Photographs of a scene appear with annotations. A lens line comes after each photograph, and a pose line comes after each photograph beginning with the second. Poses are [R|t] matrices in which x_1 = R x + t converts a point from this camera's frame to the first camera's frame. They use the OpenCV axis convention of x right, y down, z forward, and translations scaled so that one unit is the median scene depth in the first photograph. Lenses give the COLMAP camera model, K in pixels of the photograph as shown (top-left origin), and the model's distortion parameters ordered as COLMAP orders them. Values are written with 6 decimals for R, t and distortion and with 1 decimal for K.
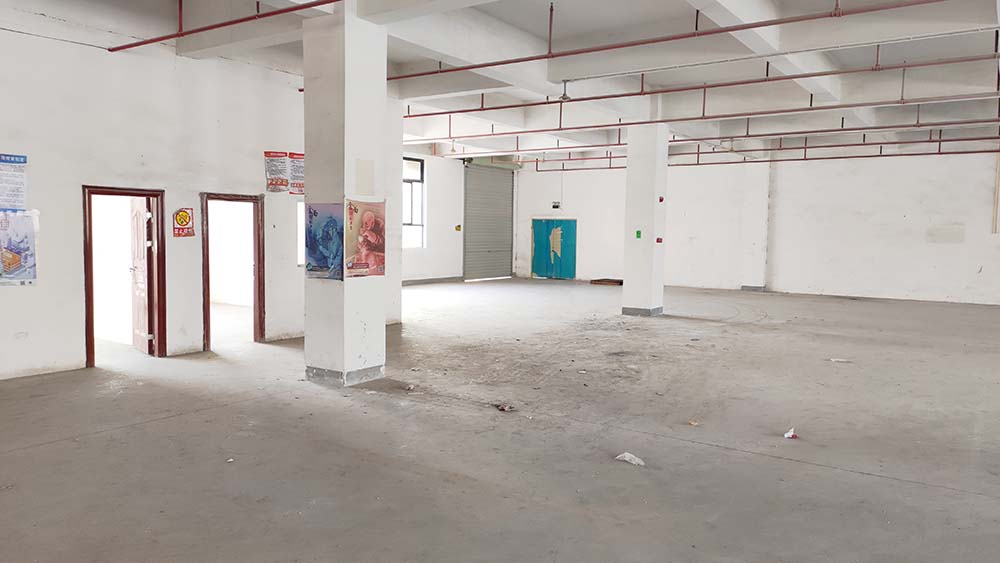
lens RADIAL K [[743.2, 0, 500.0], [0, 743.2, 281.5], [0, 0, 1]] dist [0.008080, 0.002372]
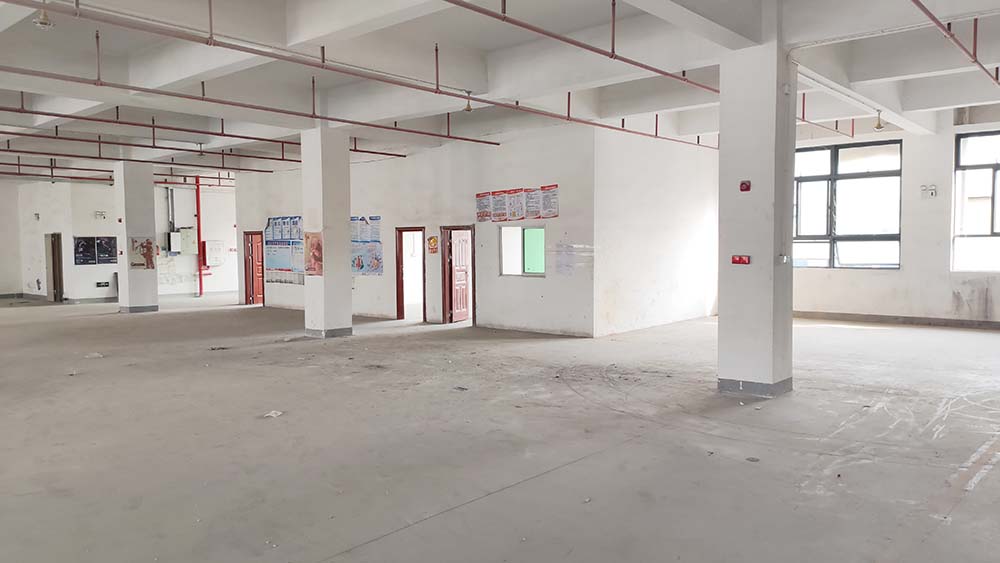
lens RADIAL K [[743.2, 0, 500.0], [0, 743.2, 281.5], [0, 0, 1]] dist [0.008080, 0.002372]
pose [[-0.121651, 0.035053, -0.991954, 1.388565], [-0.063328, 0.997066, 0.043000, -0.089028], [0.990551, 0.068049, -0.119074, 1.538894]]
